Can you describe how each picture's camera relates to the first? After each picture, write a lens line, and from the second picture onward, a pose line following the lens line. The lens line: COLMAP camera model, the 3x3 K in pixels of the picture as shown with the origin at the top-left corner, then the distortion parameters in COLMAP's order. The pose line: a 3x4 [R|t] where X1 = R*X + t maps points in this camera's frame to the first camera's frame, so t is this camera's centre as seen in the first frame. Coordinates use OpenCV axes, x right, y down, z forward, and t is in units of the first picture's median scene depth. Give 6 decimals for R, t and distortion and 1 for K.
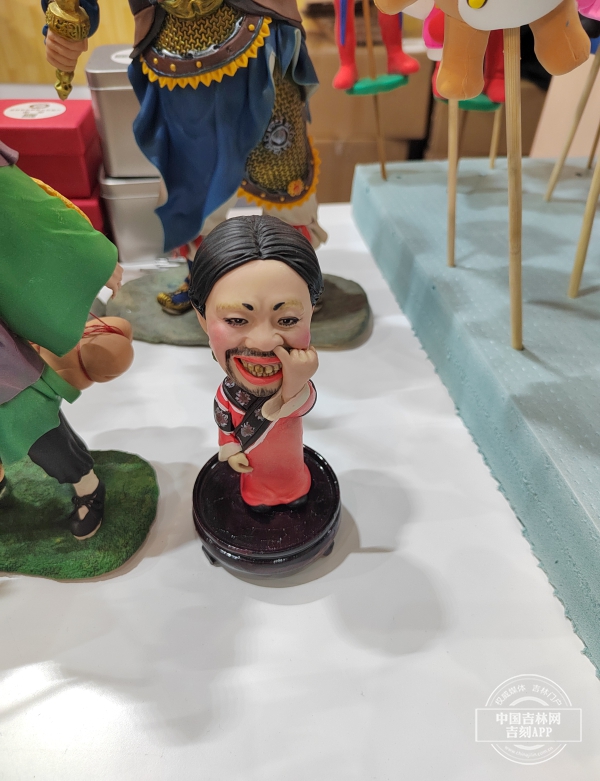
lens RADIAL K [[597.2, 0, 300.0], [0, 597.2, 390.5], [0, 0, 1]] dist [0.000998, 0.000785]
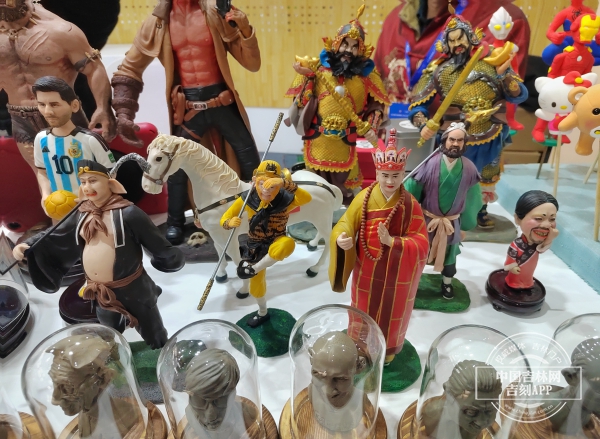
lens RADIAL K [[424.7, 0, 300.0], [0, 424.7, 219.5], [0, 0, 1]] dist [0.000583, 0.004595]
pose [[0.995319, 0.024538, -0.093479, -0.890787], [-0.042878, 0.978944, -0.199576, 0.311811], [0.086614, 0.202650, 0.975413, -1.090294]]
